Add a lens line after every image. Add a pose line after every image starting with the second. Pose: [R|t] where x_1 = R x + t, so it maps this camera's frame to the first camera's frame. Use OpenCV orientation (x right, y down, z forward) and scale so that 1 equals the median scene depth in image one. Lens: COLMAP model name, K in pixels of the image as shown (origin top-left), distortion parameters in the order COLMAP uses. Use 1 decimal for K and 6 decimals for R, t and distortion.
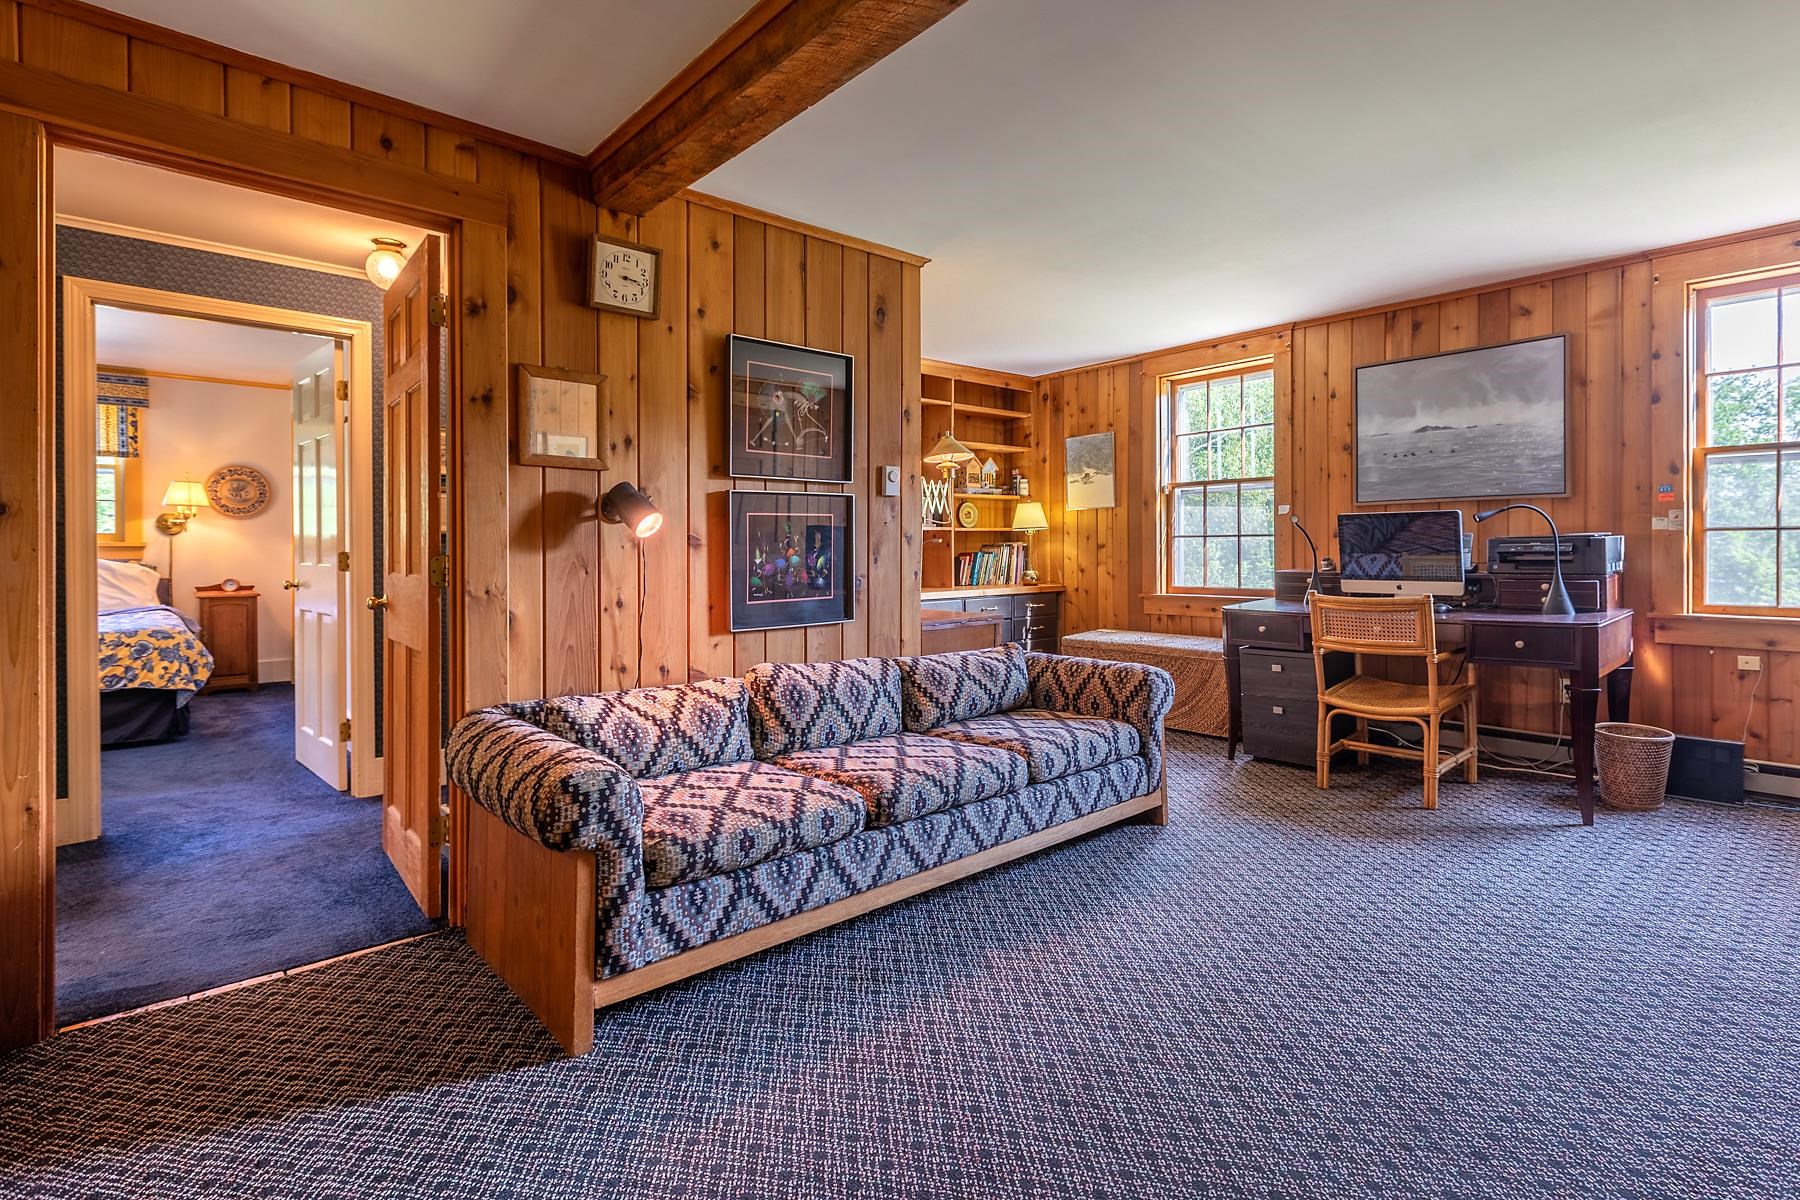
lens RADIAL K [[859.3, 0, 907.6], [0, 859.3, 548.9], [0, 0, 1]] dist [0.020369, 0.000054]
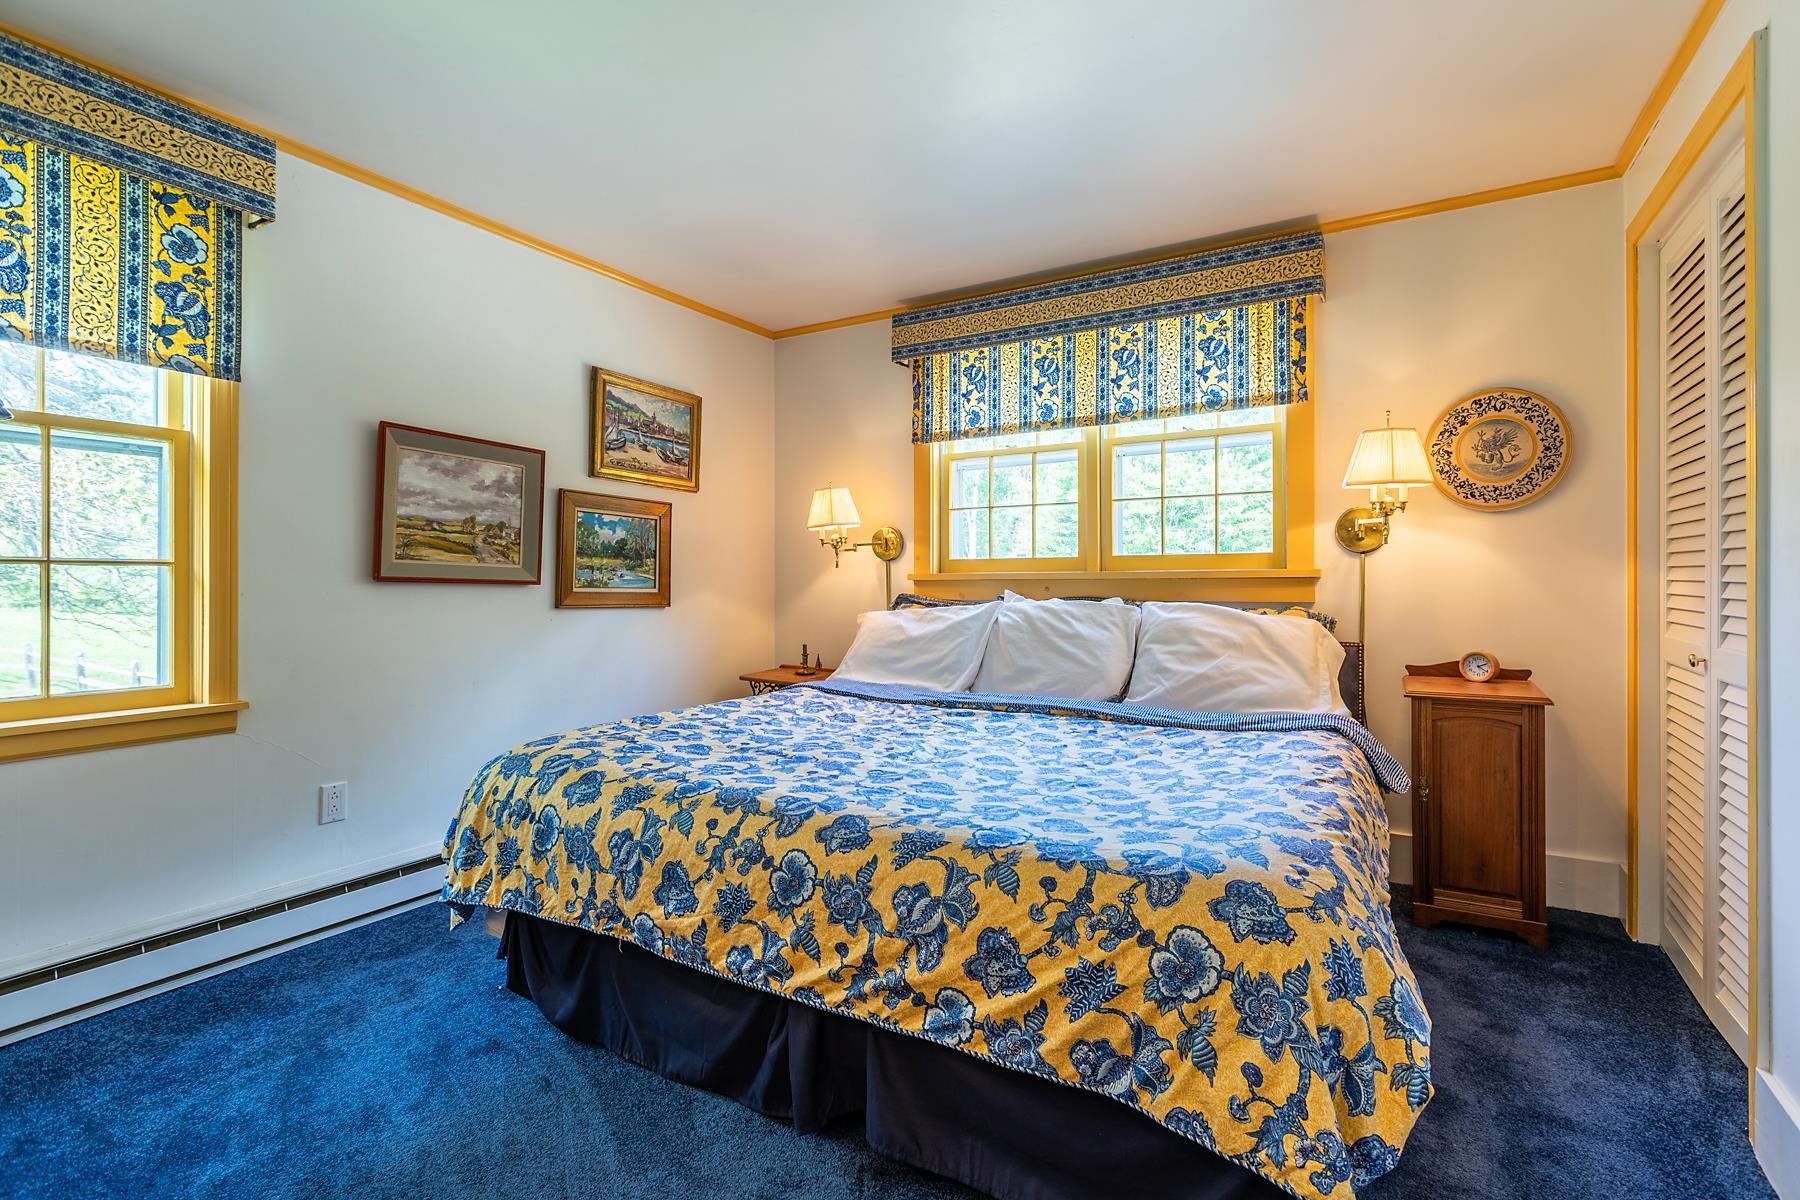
lens RADIAL K [[822.8, 0, 903.5], [0, 822.8, 585.2], [0, 0, 1]] dist [-0.001453, -0.000065]
pose [[0.307690, 0.003096, -0.951481, -0.351204], [-0.000003, 0.999995, 0.003253, 0.000099], [0.951487, -0.000998, 0.307689, 0.443086]]
